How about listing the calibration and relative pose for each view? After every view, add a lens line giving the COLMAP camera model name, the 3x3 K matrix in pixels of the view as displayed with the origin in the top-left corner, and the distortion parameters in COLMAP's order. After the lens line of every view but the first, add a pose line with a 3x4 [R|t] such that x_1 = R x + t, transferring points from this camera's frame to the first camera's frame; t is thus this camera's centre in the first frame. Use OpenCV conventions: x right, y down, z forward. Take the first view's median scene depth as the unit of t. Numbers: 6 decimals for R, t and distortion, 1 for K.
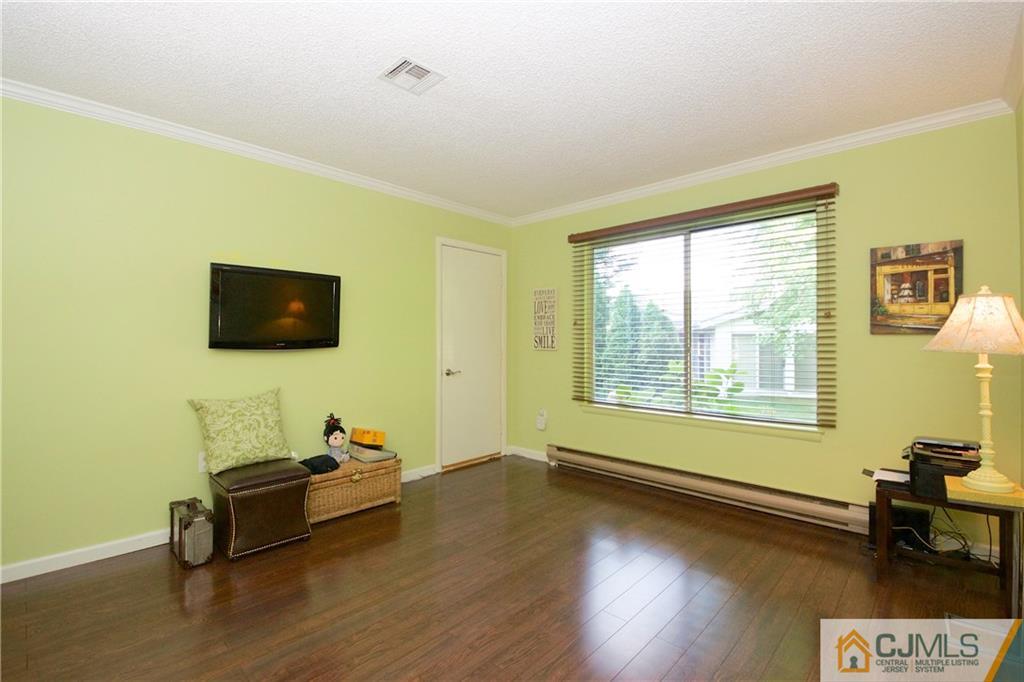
lens RADIAL K [[463.0, 0, 513.1], [0, 463.0, 335.5], [0, 0, 1]] dist [-0.004504, -0.001438]
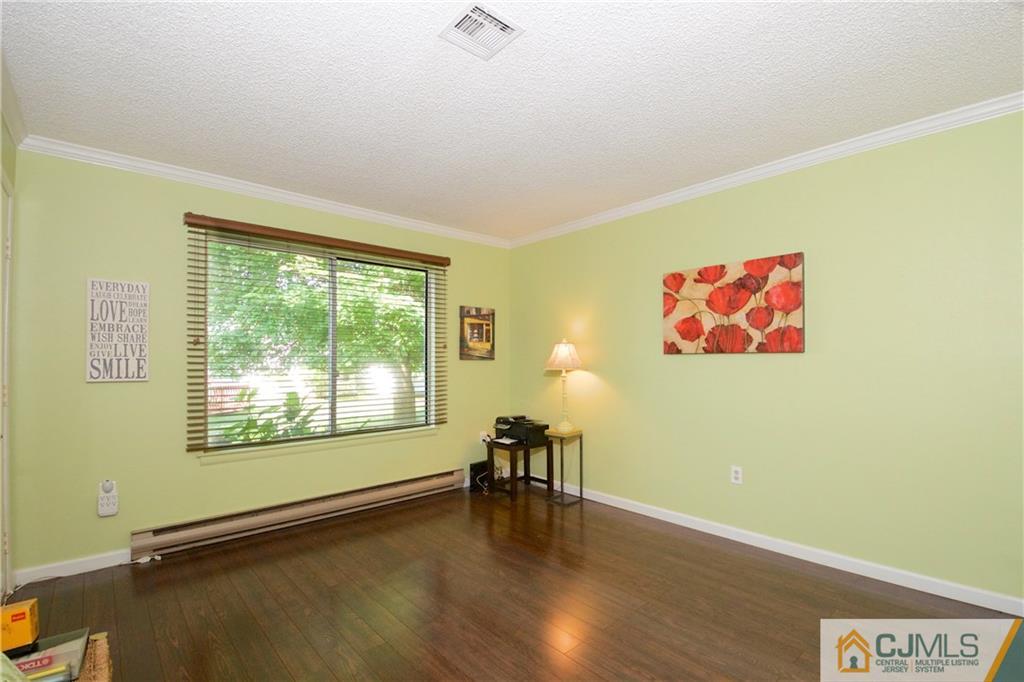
lens RADIAL K [[463.0, 0, 513.0], [0, 463.0, 351.3], [0, 0, 1]] dist [-0.004504, -0.001438]
pose [[0.076737, 0.020606, 0.996838, -0.783093], [-0.008375, 0.999764, -0.020022, -0.001256], [-0.997016, -0.006812, 0.076891, 0.689185]]
